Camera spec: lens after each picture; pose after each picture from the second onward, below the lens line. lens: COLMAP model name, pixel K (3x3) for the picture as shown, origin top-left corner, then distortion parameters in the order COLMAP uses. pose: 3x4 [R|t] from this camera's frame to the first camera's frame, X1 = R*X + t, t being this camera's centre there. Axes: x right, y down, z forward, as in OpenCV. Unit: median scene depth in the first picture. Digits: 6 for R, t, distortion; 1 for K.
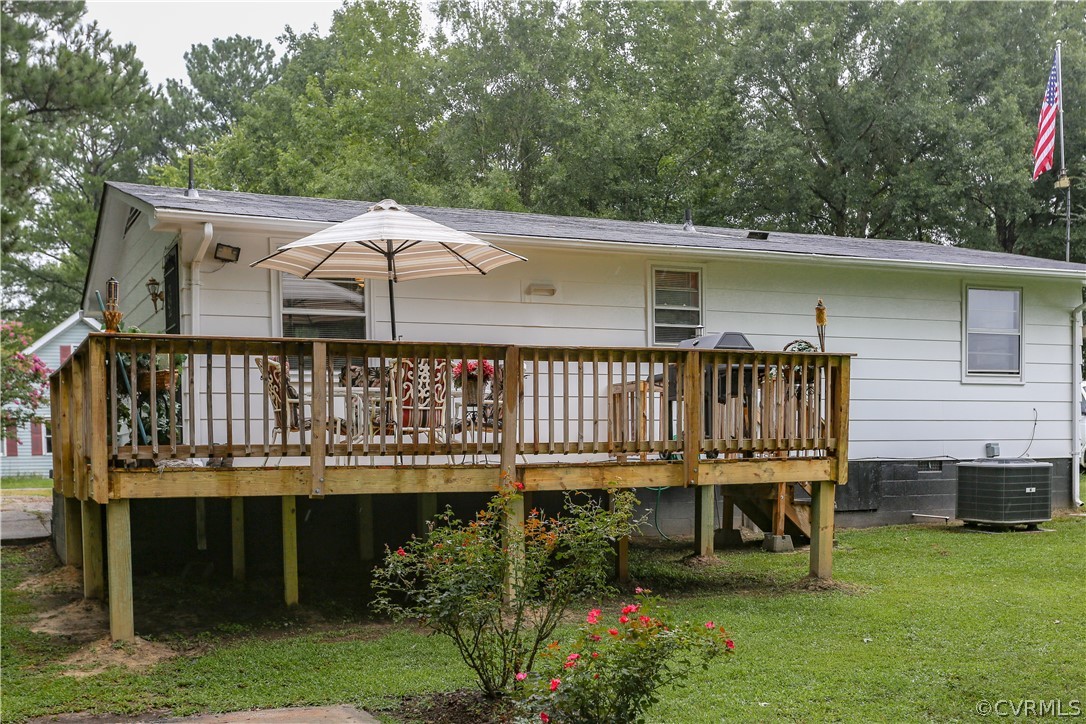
lens RADIAL K [[1246.5, 0, 543.0], [0, 1246.5, 363.3], [0, 0, 1]] dist [0.024325, 0.000000]
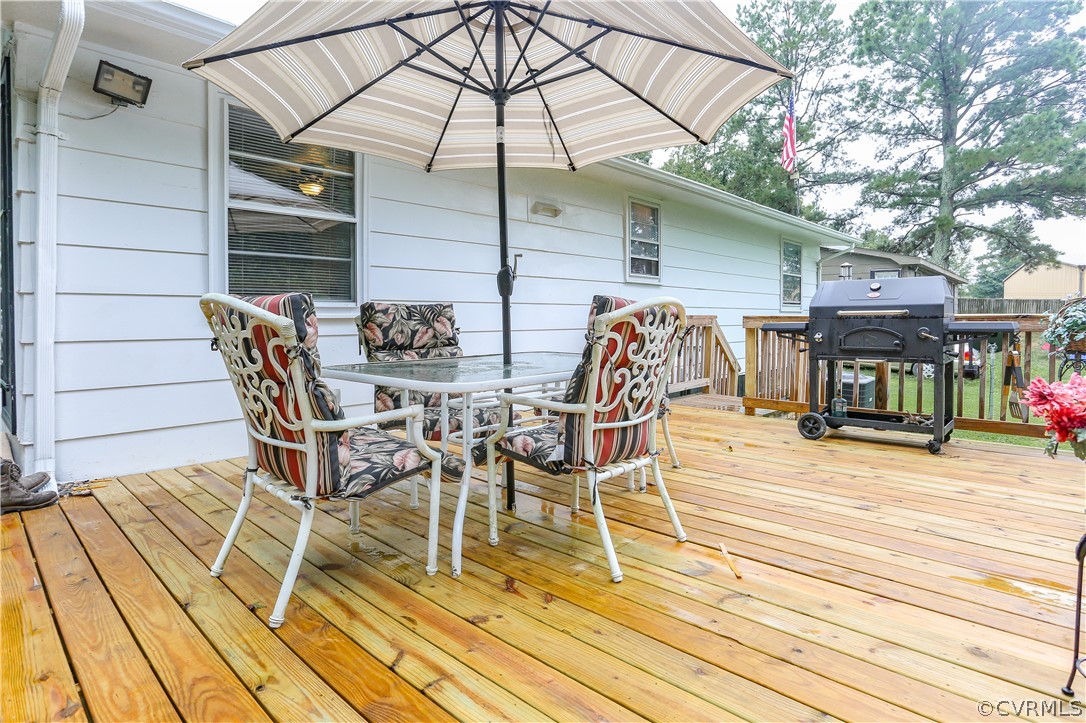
lens RADIAL K [[567.2, 0, 540.0], [0, 567.2, 291.9], [0, 0, 1]] dist [0.000199, 0.001594]
pose [[0.929083, 0.028206, 0.368794, -0.172777], [-0.040512, 0.998849, 0.025666, -0.012023], [-0.367646, -0.038786, 0.929157, 0.701032]]
